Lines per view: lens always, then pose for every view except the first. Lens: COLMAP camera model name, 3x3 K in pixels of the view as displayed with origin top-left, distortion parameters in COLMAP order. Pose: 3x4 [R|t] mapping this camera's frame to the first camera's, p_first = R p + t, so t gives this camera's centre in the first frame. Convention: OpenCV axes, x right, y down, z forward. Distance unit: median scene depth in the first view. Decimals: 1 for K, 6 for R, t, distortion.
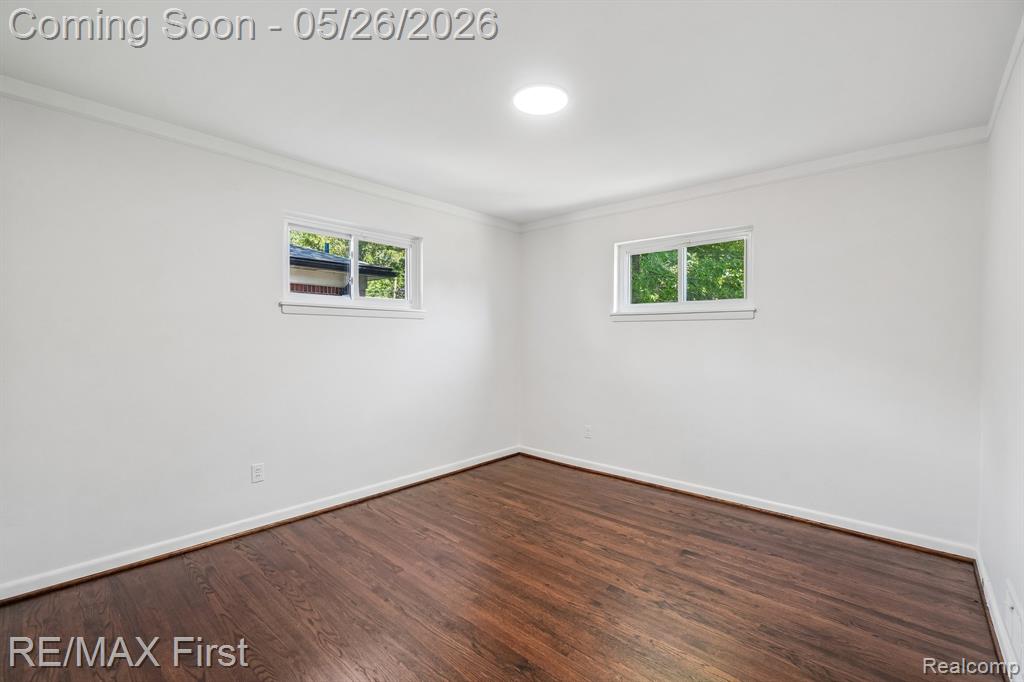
lens RADIAL K [[443.7, 0, 514.6], [0, 443.7, 341.7], [0, 0, 1]] dist [-0.007725, 0.002453]
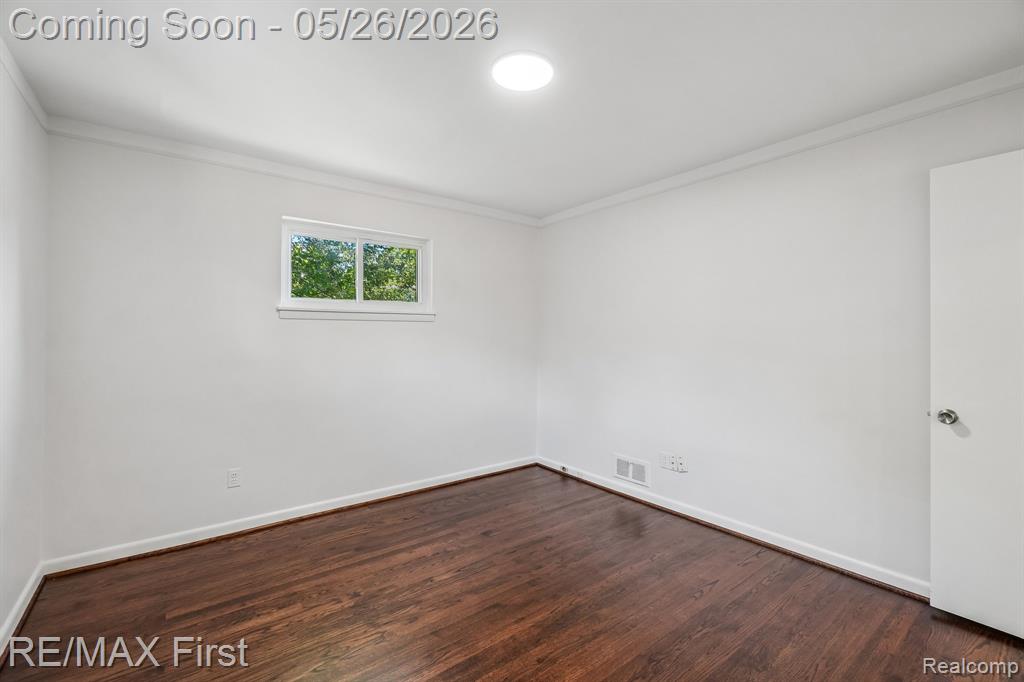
lens RADIAL K [[443.7, 0, 511.9], [0, 443.7, 333.5], [0, 0, 1]] dist [-0.007725, 0.002453]
pose [[0.185419, 0.001238, 0.982659, -0.572520], [0.017255, 0.999841, -0.004516, -0.012840], [-0.982508, 0.017793, 0.185368, 0.605791]]
